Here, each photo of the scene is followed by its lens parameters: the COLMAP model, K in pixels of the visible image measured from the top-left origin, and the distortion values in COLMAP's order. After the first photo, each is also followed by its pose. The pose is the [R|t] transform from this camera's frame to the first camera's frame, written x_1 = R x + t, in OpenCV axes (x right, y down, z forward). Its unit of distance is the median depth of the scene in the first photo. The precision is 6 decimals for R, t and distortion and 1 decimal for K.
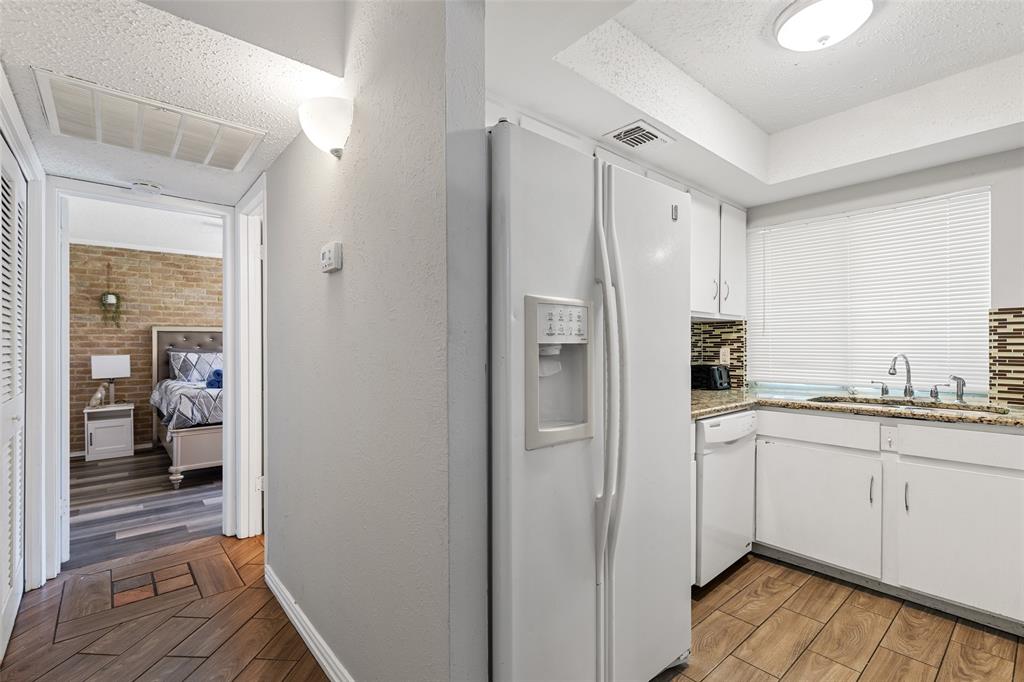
lens RADIAL K [[462.1, 0, 509.6], [0, 462.1, 346.7], [0, 0, 1]] dist [-0.000743, -0.000086]
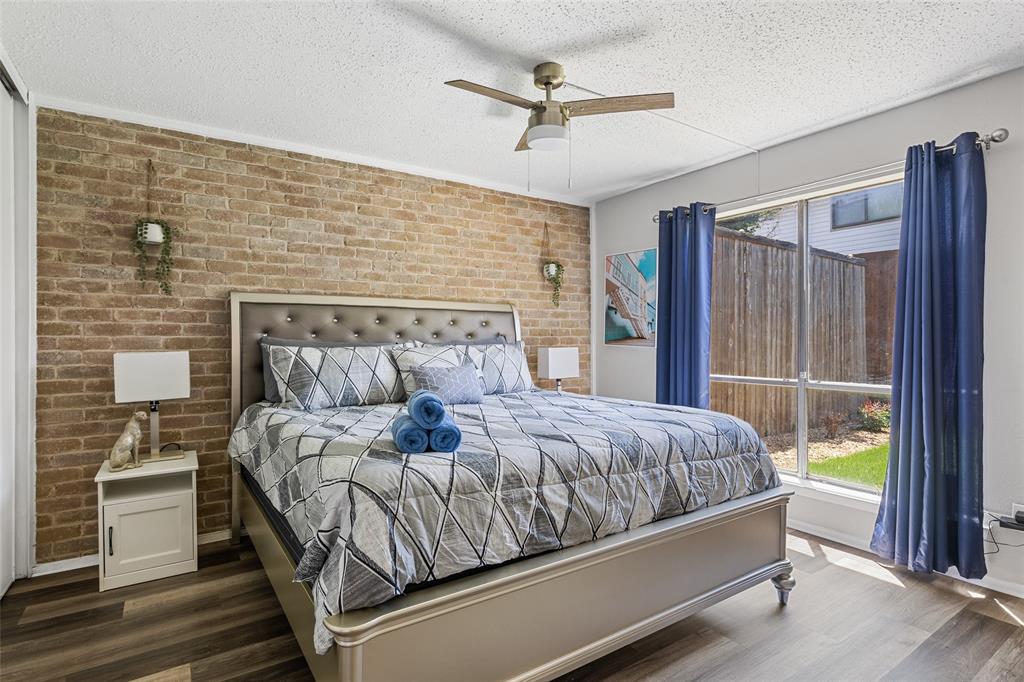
lens RADIAL K [[526.3, 0, 512.0], [0, 526.3, 341.0], [0, 0, 1]] dist [-0.005252, -0.000856]
pose [[0.992447, 0.004493, -0.122590, -0.426140], [-0.004019, 0.999983, 0.004114, 0.004065], [0.122606, -0.003590, 0.992449, 0.504191]]
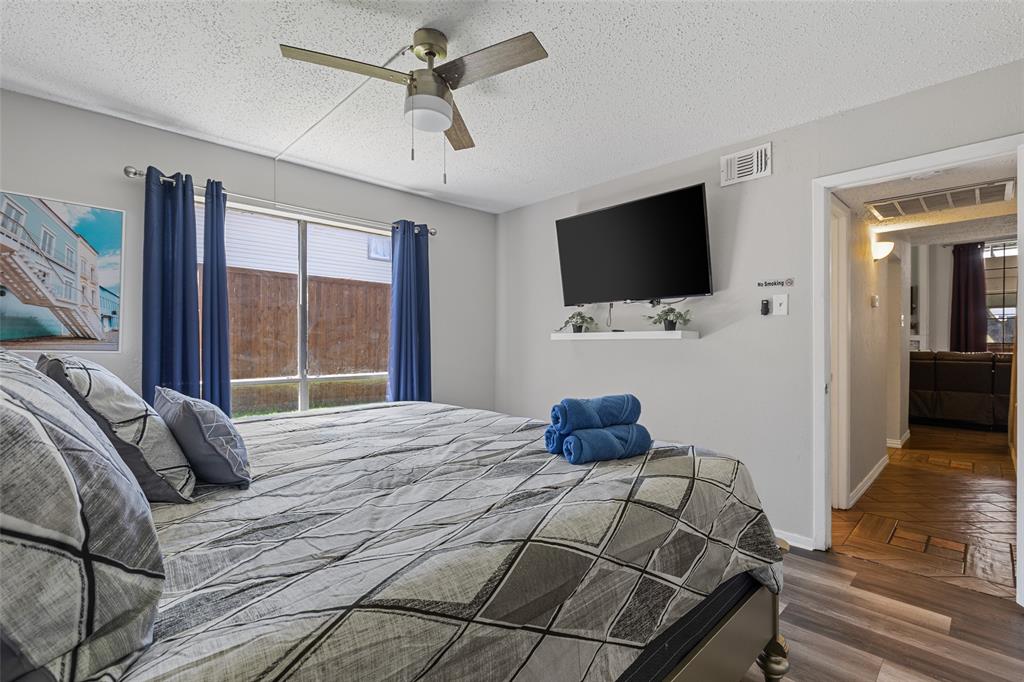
lens RADIAL K [[462.1, 0, 509.6], [0, 462.1, 346.7], [0, 0, 1]] dist [-0.000743, -0.000086]
pose [[-0.051701, -0.005579, 0.998647, -0.910378], [-0.004519, 0.999975, 0.005352, 0.006660], [-0.998652, -0.004236, -0.051725, 1.026503]]
